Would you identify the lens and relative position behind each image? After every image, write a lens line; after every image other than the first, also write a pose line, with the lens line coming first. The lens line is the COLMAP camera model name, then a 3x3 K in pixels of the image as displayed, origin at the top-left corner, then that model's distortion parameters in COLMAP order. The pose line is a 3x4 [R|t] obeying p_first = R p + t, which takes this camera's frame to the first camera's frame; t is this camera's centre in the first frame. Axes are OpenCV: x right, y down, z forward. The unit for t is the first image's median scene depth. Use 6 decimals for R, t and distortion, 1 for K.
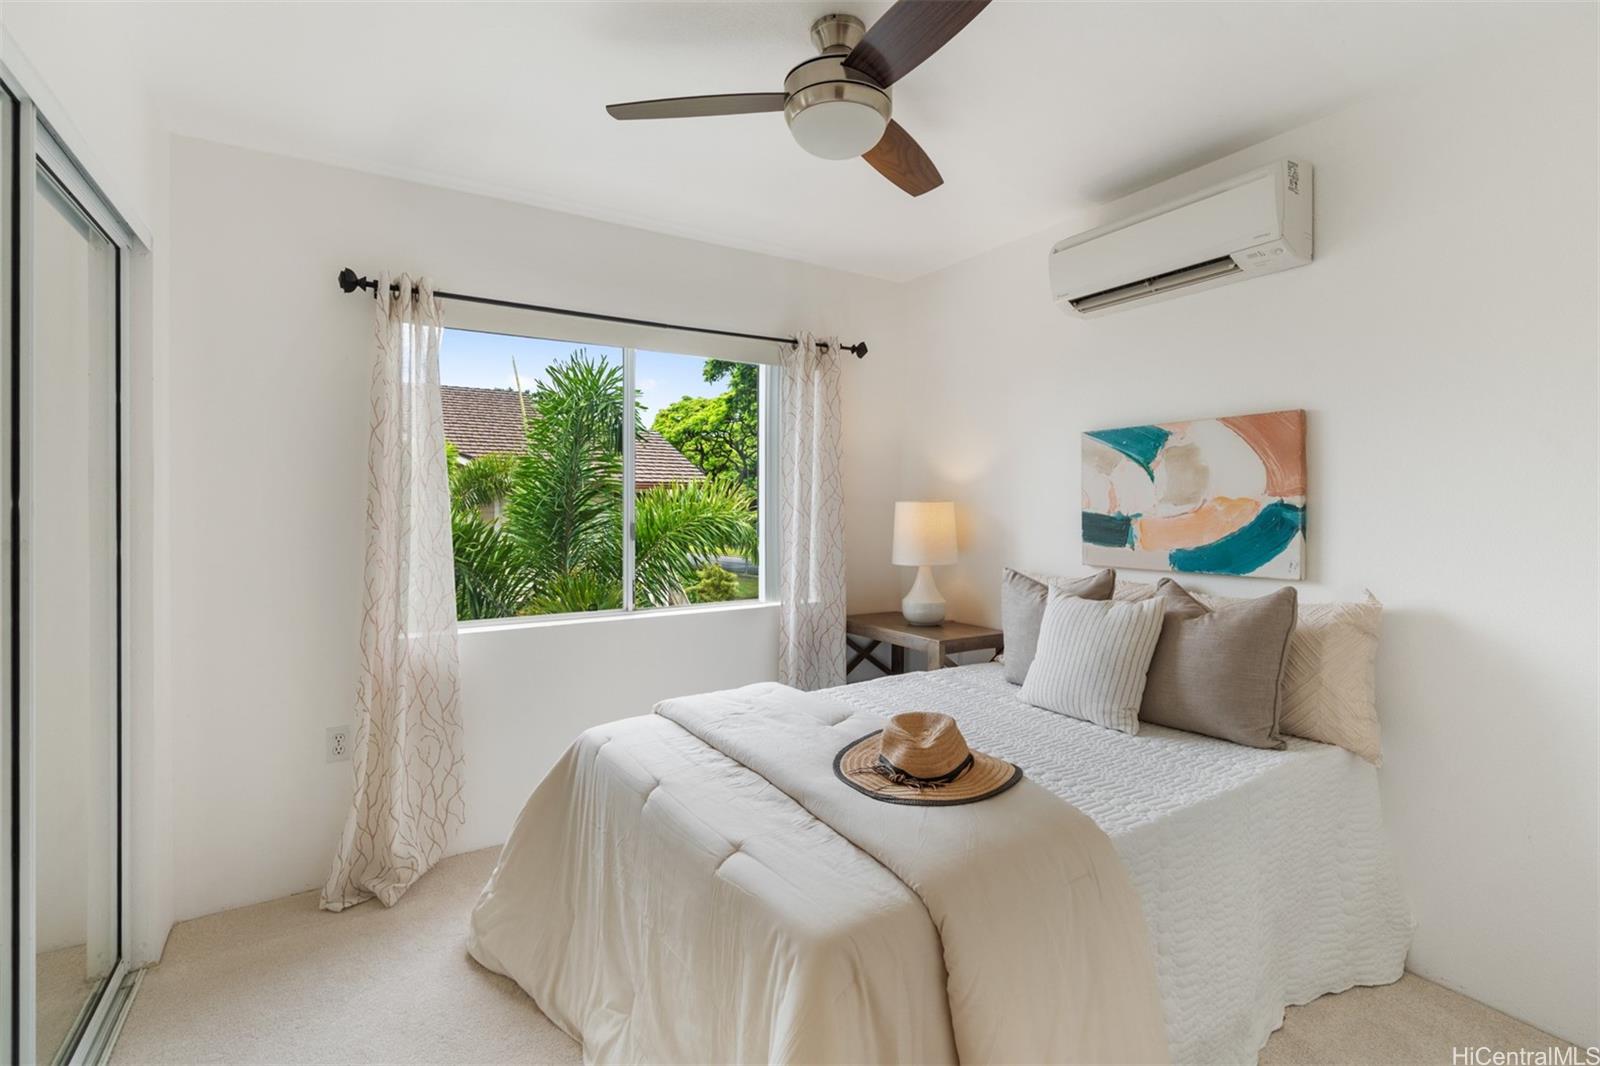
lens RADIAL K [[728.4, 0, 807.7], [0, 728.4, 507.7], [0, 0, 1]] dist [-0.001225, 0.001014]
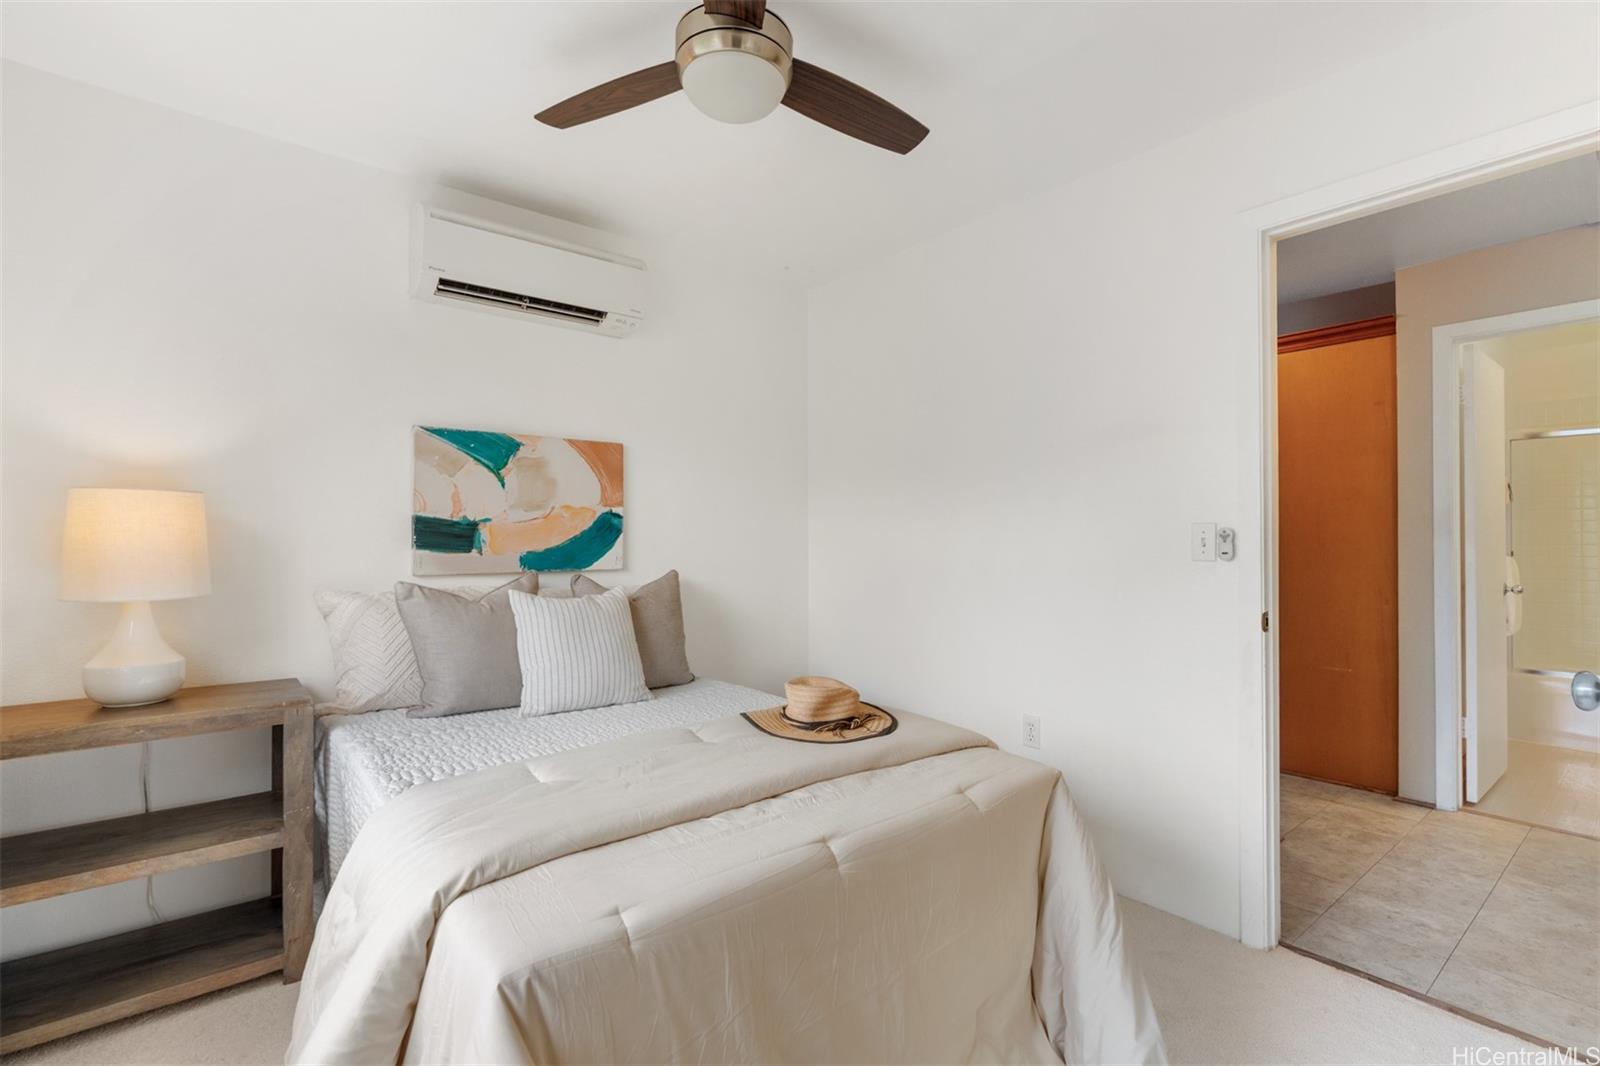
lens RADIAL K [[728.4, 0, 800.7], [0, 728.4, 534.6], [0, 0, 1]] dist [-0.001225, 0.001014]
pose [[-0.112402, 0.007552, 0.993634, -0.620018], [-0.002874, 0.999964, -0.007925, 0.038801], [-0.993659, -0.003747, -0.112376, 0.711418]]
